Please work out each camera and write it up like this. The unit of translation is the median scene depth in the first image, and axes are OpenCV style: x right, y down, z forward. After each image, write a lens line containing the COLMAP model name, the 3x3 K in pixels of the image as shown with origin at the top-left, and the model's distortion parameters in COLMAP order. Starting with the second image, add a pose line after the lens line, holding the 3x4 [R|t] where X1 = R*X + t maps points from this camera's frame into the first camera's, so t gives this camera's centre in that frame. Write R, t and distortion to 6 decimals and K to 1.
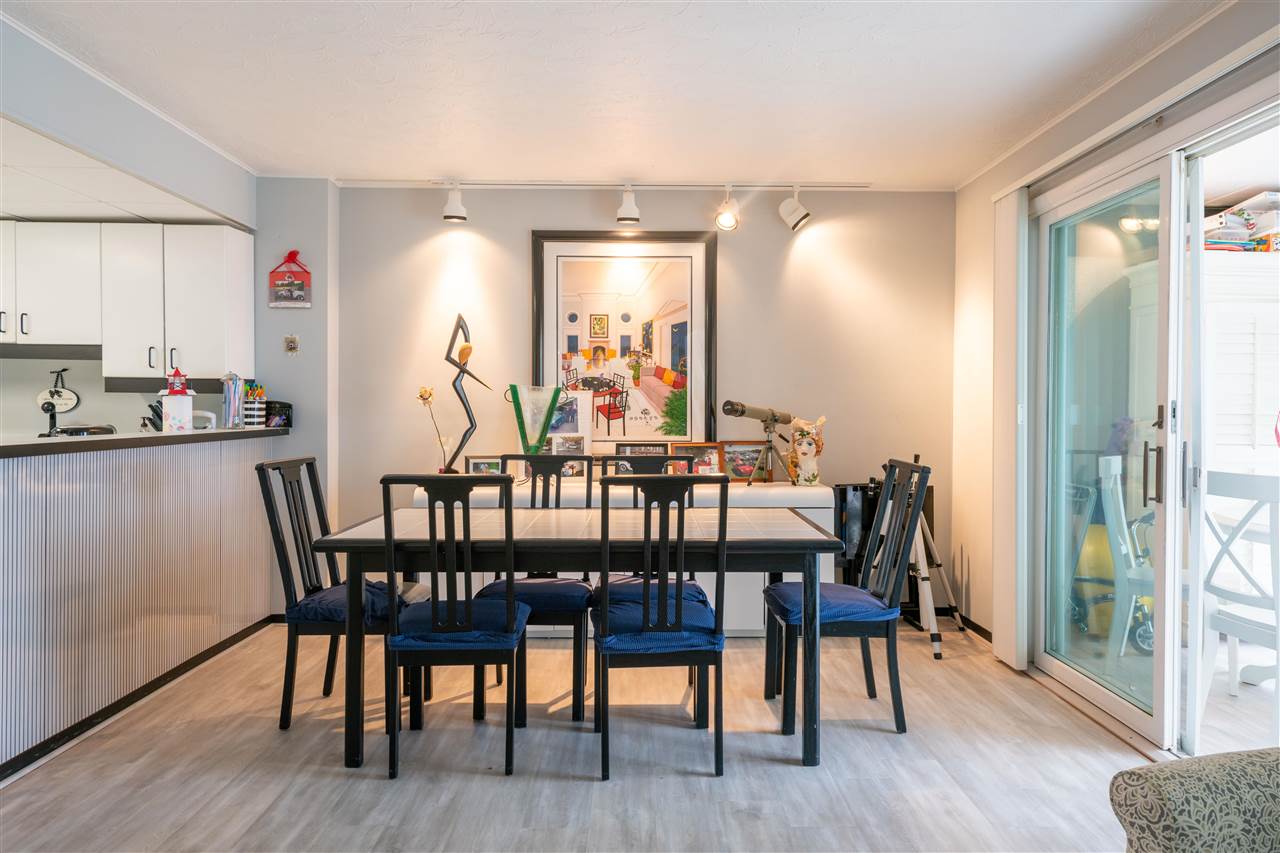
lens RADIAL K [[878.9, 0, 641.6], [0, 878.9, 418.3], [0, 0, 1]] dist [0.030067, -0.005917]
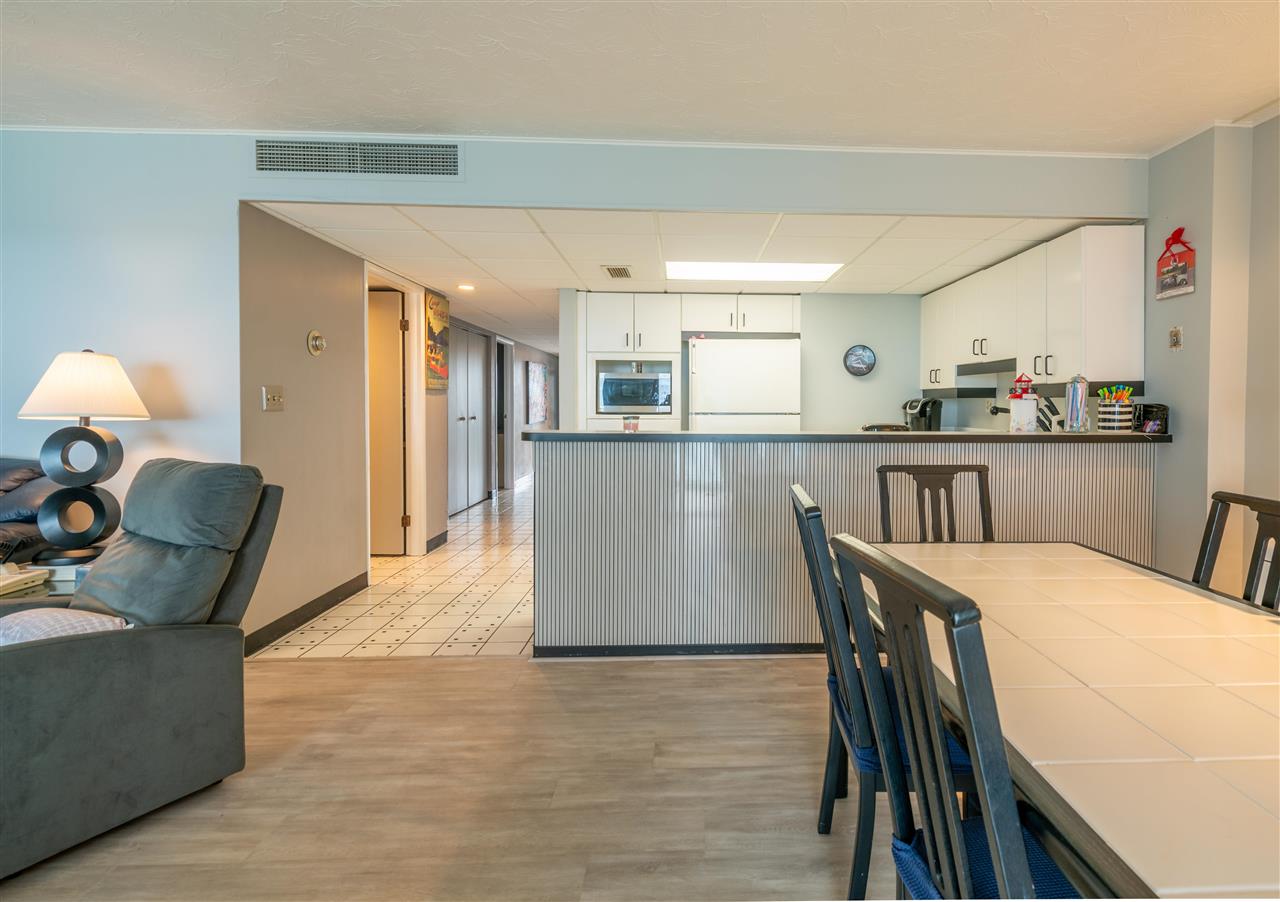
lens RADIAL K [[621.7, 0, 708.9], [0, 621.7, 424.1], [0, 0, 1]] dist [-0.006450, -0.002512]
pose [[0.030285, 0.022667, -0.999284, 0.191599], [-0.015486, 0.999633, 0.022206, -0.005823], [0.999421, 0.014802, 0.030624, 0.512280]]
